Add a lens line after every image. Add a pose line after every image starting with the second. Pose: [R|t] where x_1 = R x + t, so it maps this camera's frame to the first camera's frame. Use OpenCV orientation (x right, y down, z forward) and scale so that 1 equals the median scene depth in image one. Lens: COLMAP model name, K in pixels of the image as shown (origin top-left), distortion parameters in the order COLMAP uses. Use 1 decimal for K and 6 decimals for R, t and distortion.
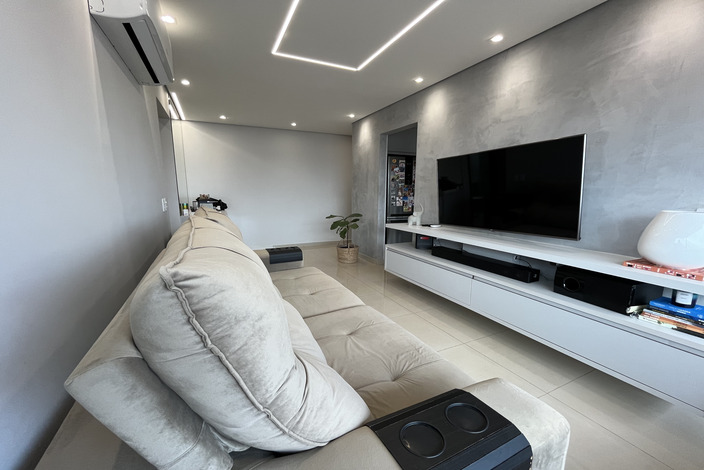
lens RADIAL K [[285.3, 0, 349.6], [0, 285.3, 240.5], [0, 0, 1]] dist [-0.001684, -0.000404]
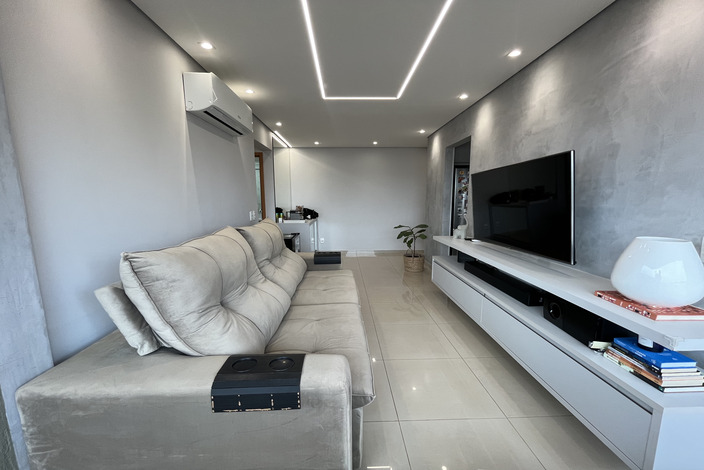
lens RADIAL K [[285.3, 0, 351.2], [0, 285.3, 238.2], [0, 0, 1]] dist [-0.001684, -0.000404]
pose [[0.915155, 0.047786, -0.400259, 0.406915], [-0.060612, 0.997972, -0.019438, -0.018909], [0.398519, 0.042049, 0.916196, -0.094480]]
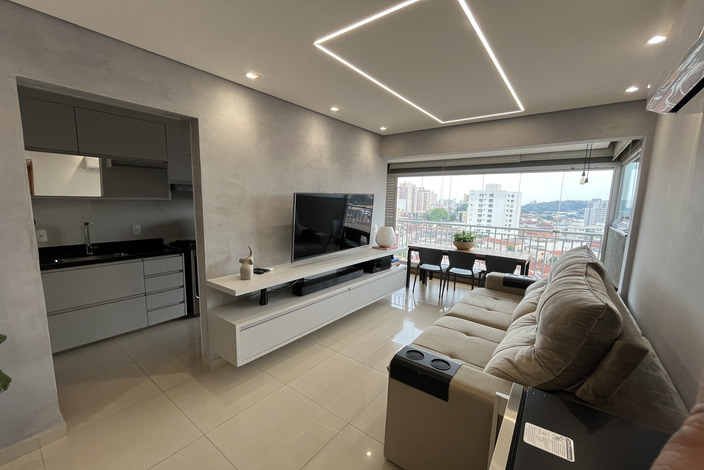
lens RADIAL K [[285.3, 0, 351.0], [0, 285.3, 241.1], [0, 0, 1]] dist [-0.001684, -0.000404]
pose [[-0.446232, -0.142578, 0.883487, -0.715886], [0.124812, 0.967663, 0.219202, -0.383092], [-0.886171, 0.208085, -0.414007, 1.526977]]
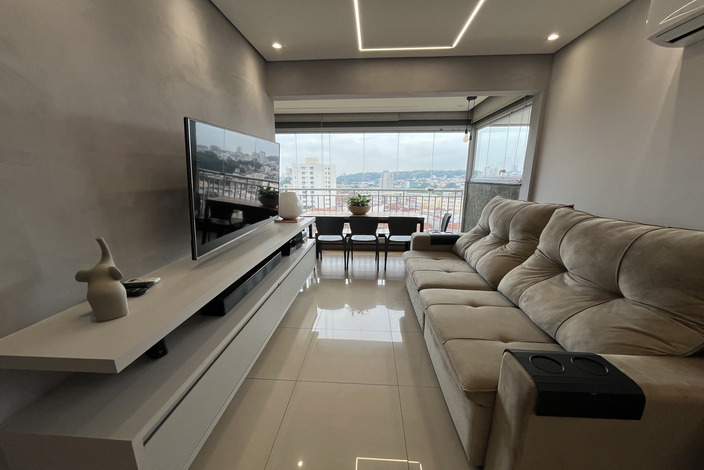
lens RADIAL K [[285.3, 0, 351.6], [0, 285.3, 248.3], [0, 0, 1]] dist [-0.001684, -0.000404]
pose [[-0.867943, -0.130268, 0.479275, -0.181478], [0.074712, 0.919765, 0.385293, -0.306614], [-0.491012, 0.370220, -0.788571, 1.584748]]
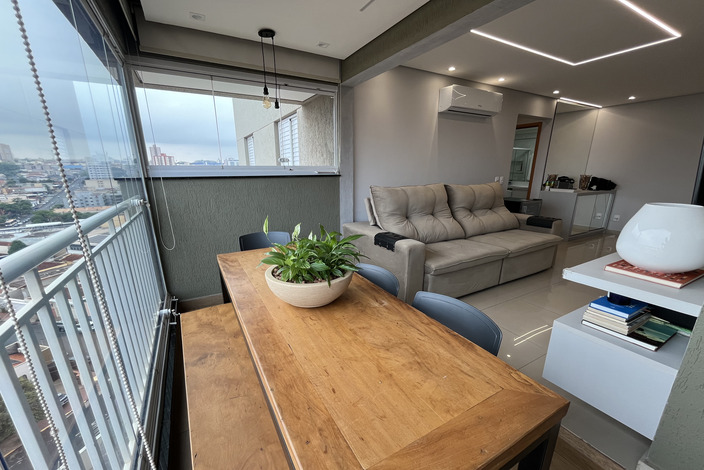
lens RADIAL K [[285.3, 0, 351.4], [0, 285.3, 235.1], [0, 0, 1]] dist [-0.001684, -0.000404]
pose [[0.063321, 0.223654, -0.972610, 1.159915], [-0.169292, 0.962848, 0.210388, -0.021389], [0.983530, 0.151333, 0.098831, 0.007455]]
